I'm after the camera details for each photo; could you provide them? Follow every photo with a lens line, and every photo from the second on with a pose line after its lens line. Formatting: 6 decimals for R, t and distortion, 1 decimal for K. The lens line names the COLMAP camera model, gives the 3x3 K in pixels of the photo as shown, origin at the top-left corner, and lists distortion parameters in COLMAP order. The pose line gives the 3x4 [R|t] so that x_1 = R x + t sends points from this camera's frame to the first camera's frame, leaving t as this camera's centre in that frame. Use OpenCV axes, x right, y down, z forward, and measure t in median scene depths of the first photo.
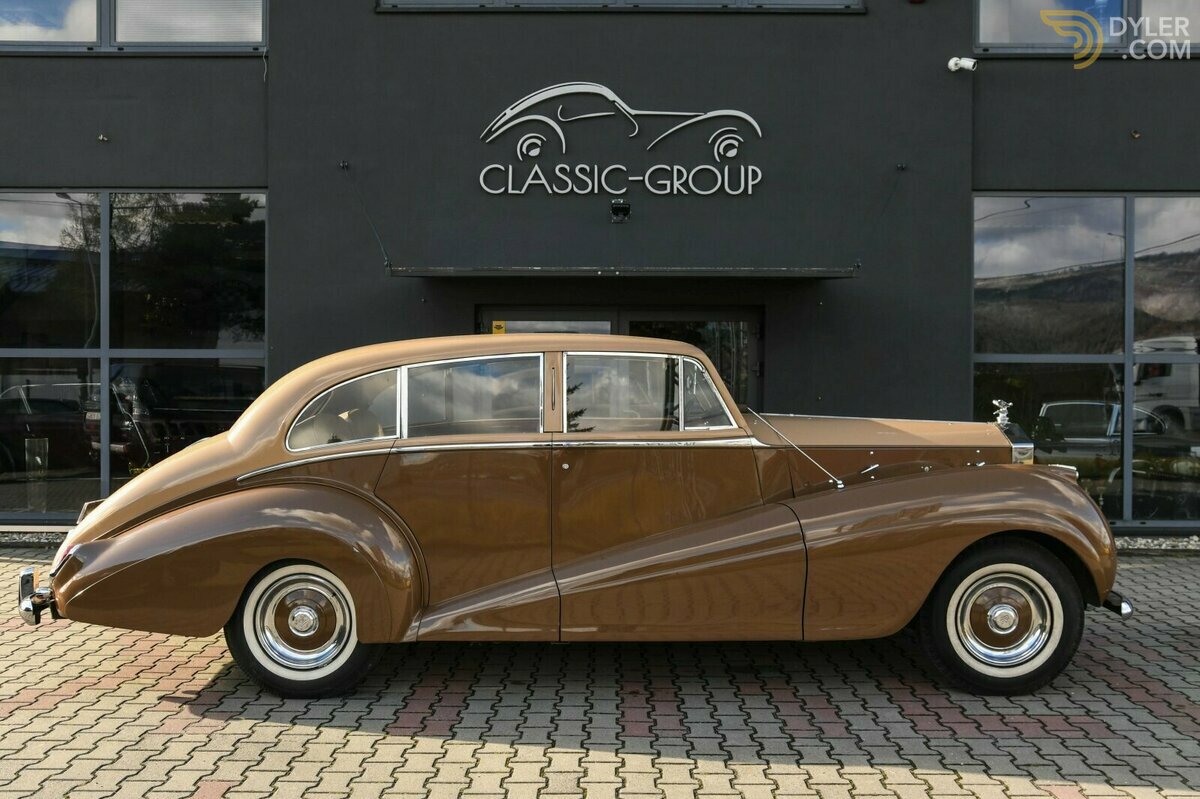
lens RADIAL K [[540.7, 0, 600.0], [0, 540.7, 399.5], [0, 0, 1]] dist [-0.023111, 0.017018]
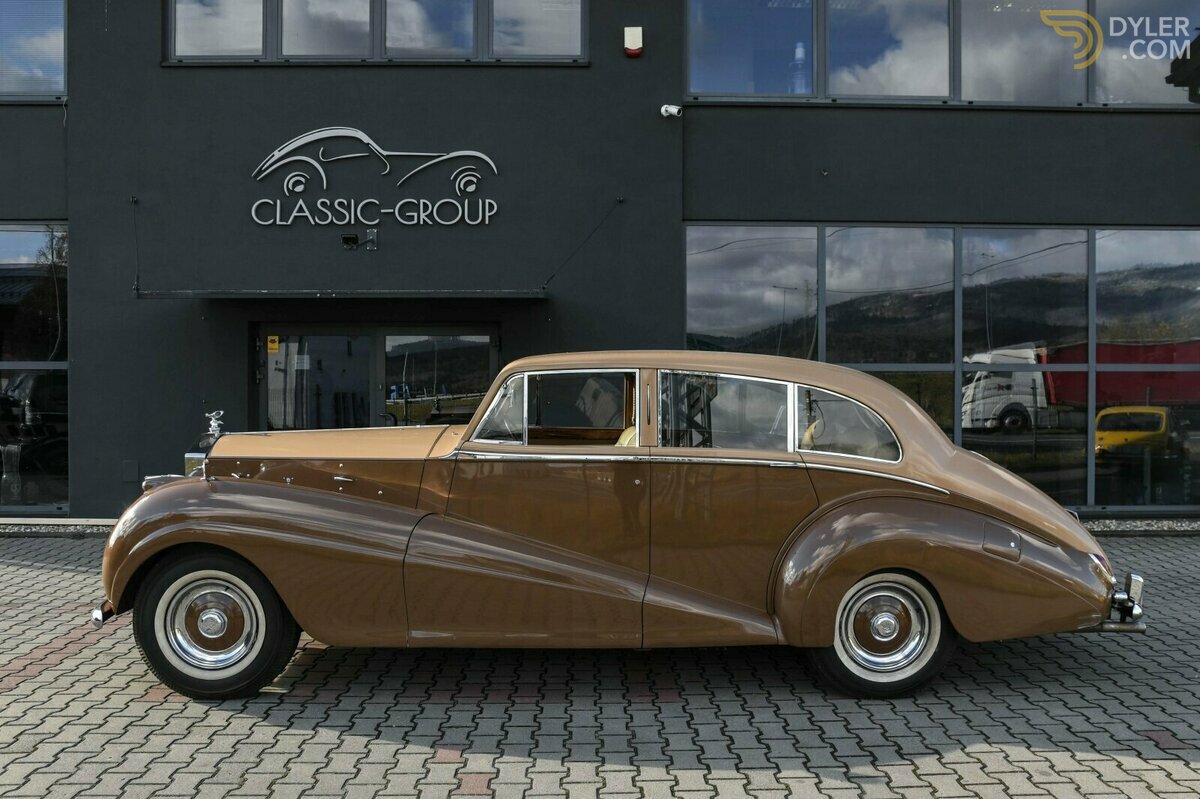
lens RADIAL K [[515.7, 0, 600.0], [0, 515.7, 399.5], [0, 0, 1]] dist [-0.039989, 0.015731]
pose [[0.999991, 0.003771, 0.001773, 0.501991], [-0.003698, 0.999204, -0.039725, 0.017634], [-0.001921, 0.039718, 0.999209, -0.034446]]
